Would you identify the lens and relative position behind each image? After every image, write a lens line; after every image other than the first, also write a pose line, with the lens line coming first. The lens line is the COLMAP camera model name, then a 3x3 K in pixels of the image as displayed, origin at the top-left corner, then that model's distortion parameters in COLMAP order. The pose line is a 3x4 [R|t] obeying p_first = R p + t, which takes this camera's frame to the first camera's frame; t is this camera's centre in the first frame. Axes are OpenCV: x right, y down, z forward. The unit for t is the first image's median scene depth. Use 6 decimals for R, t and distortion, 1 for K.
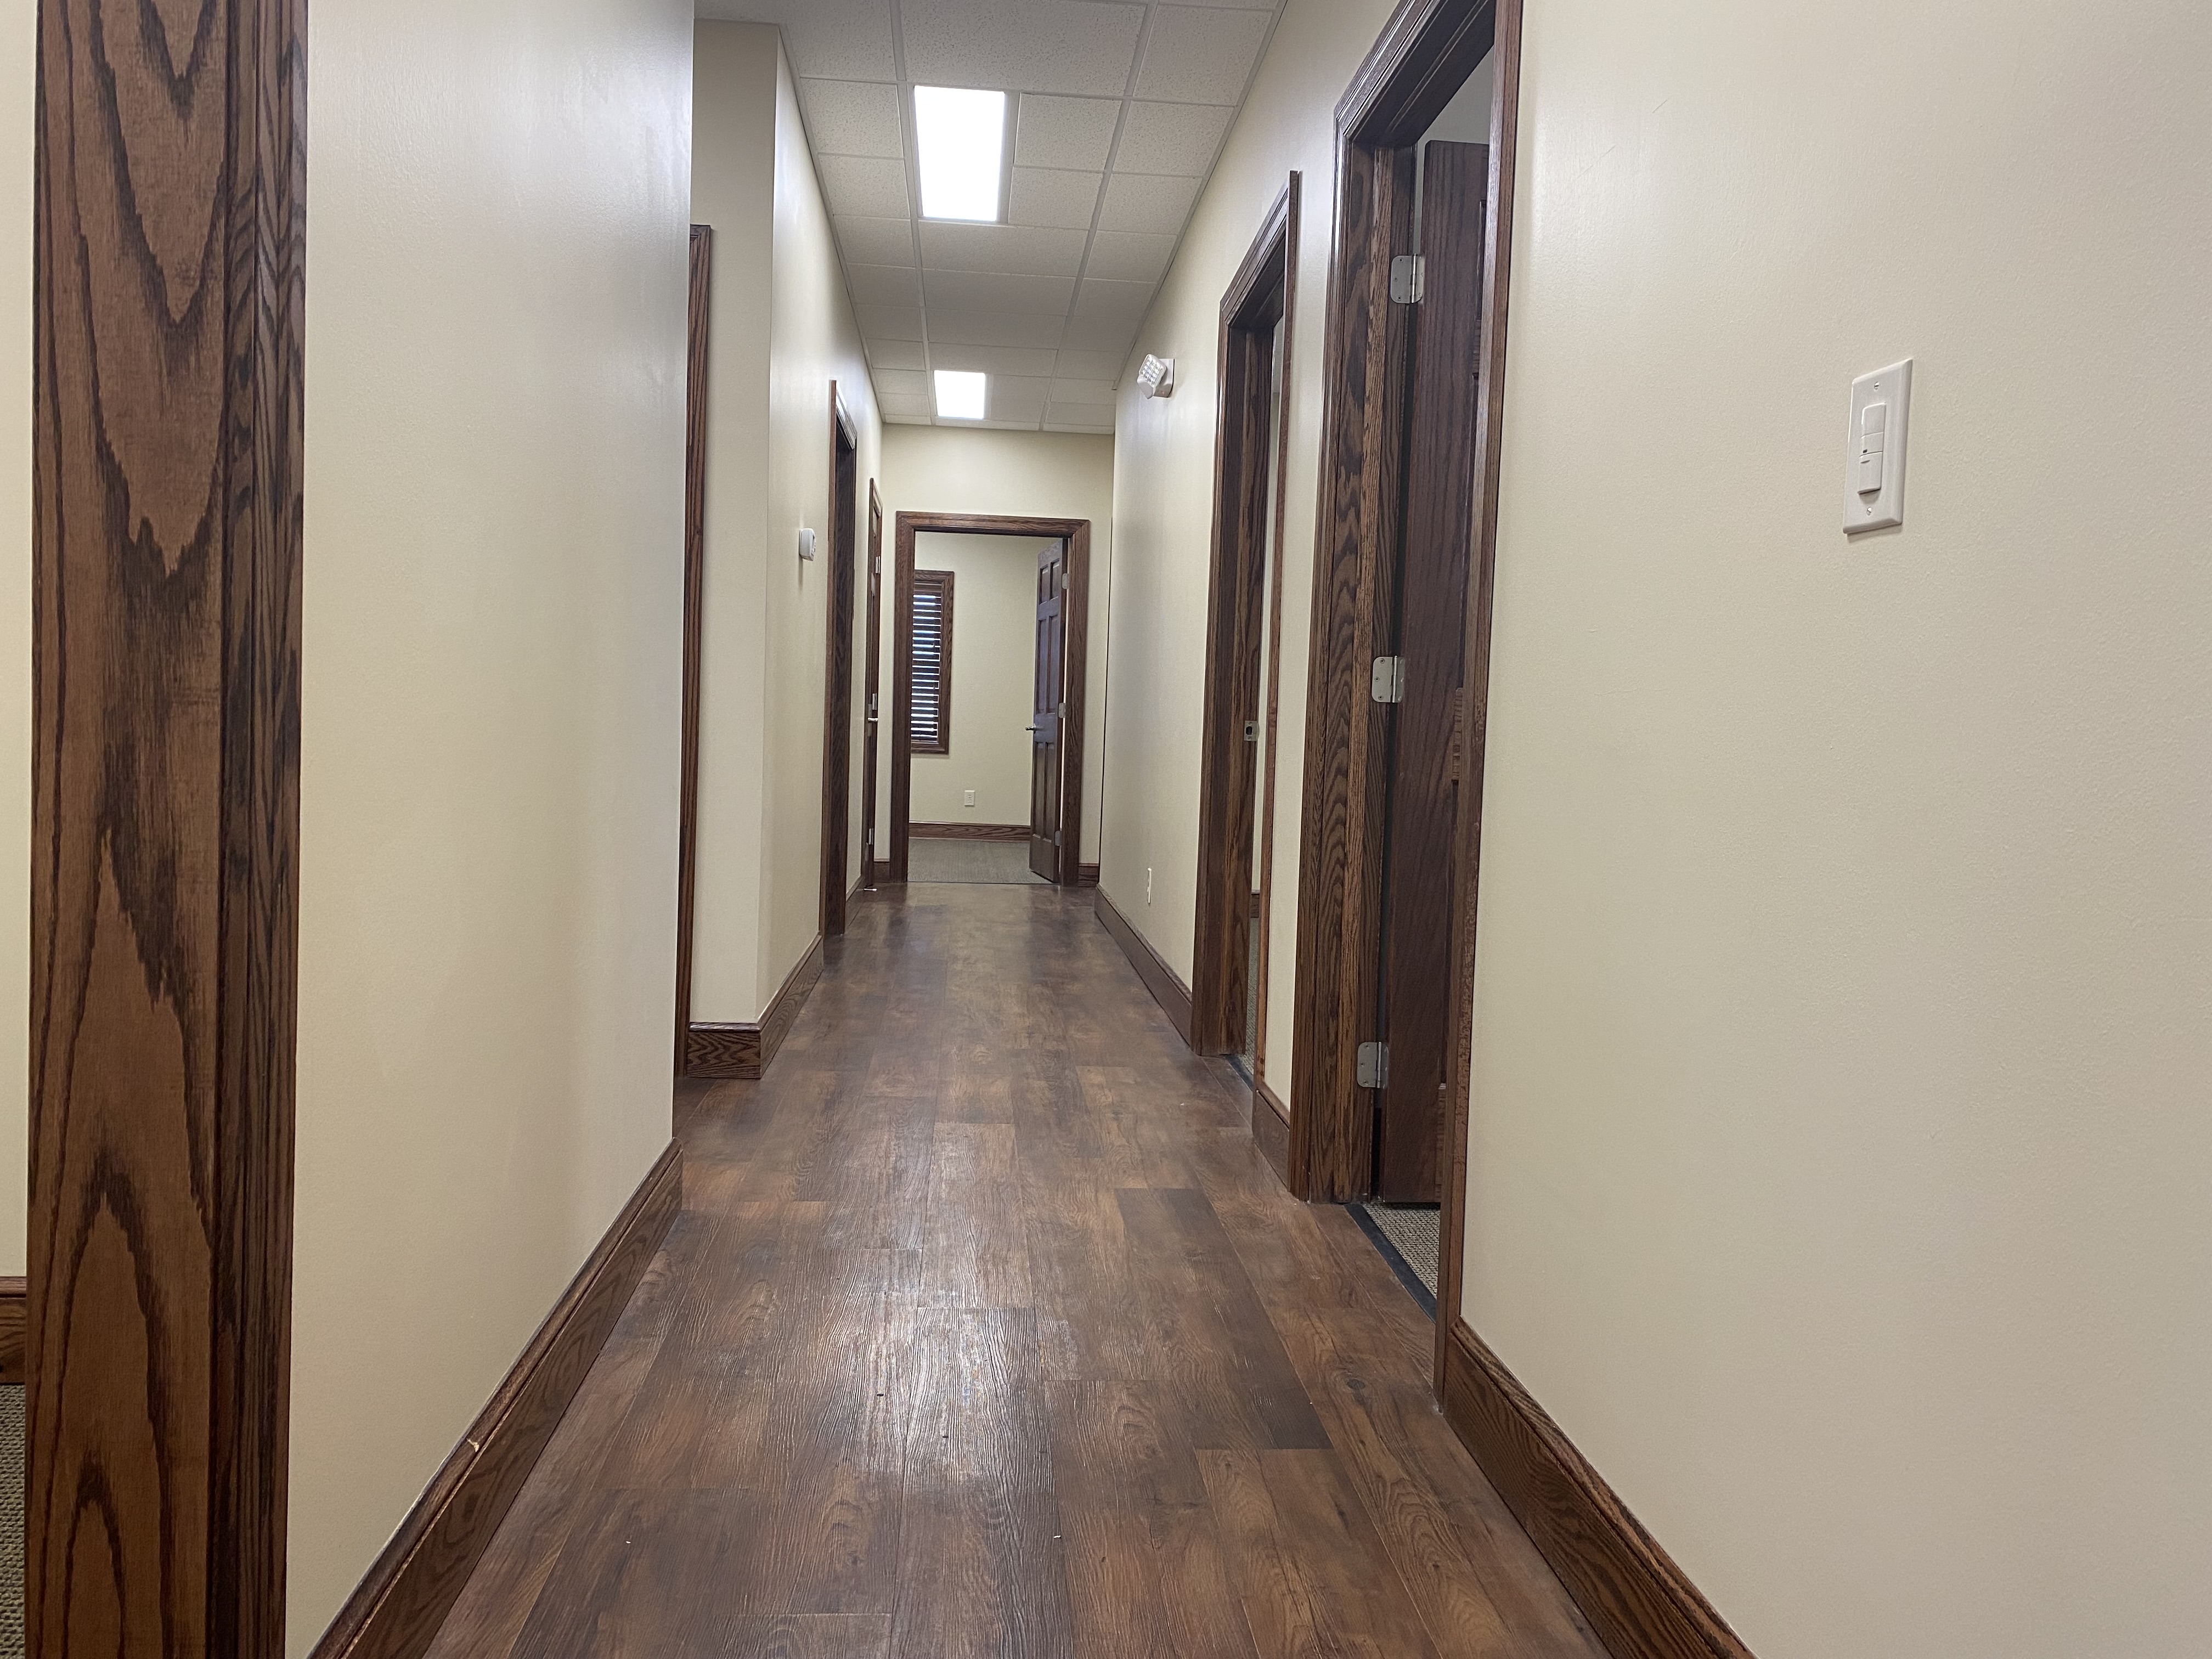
lens RADIAL K [[1677.2, 0, 1107.2], [0, 1677.2, 831.7], [0, 0, 1]] dist [0.026680, -0.028112]
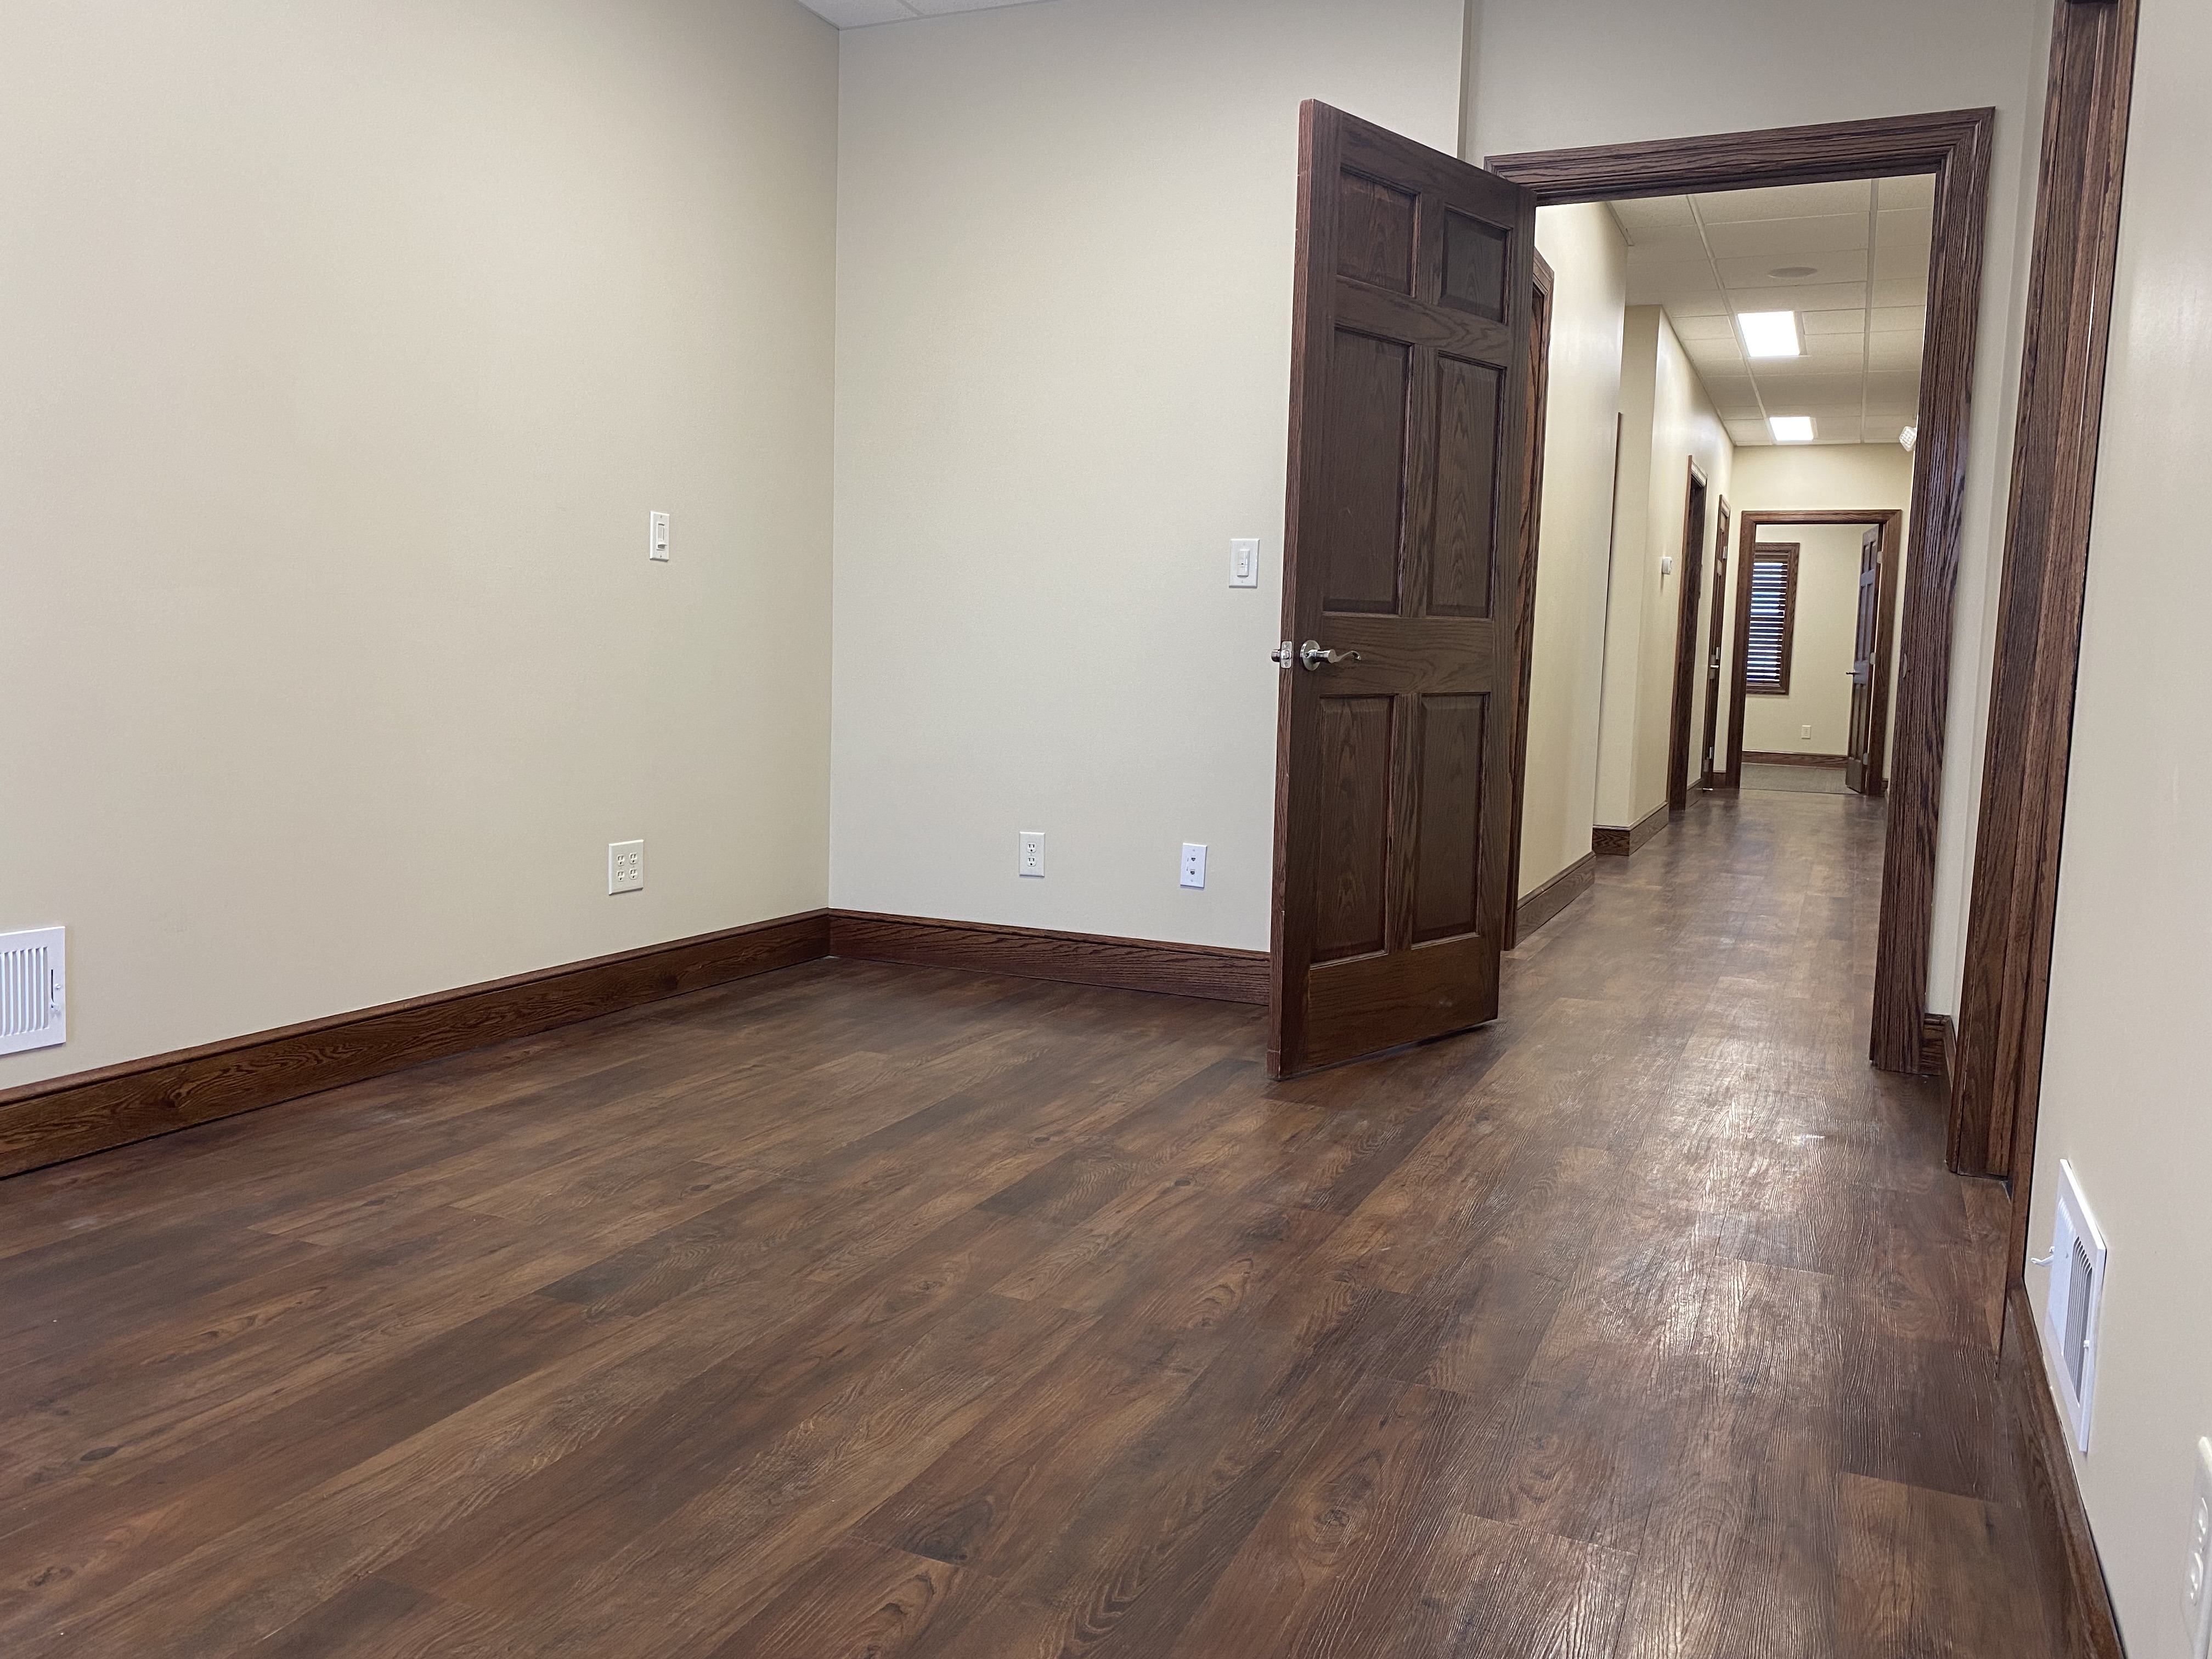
lens RADIAL K [[1677.2, 0, 1115.4], [0, 1677.2, 831.9], [0, 0, 1]] dist [0.026680, -0.028112]
pose [[0.880388, 0.042060, -0.472385, 0.078424], [-0.027618, 0.998916, 0.037468, 0.028012], [0.473449, -0.019940, 0.880596, -0.416018]]
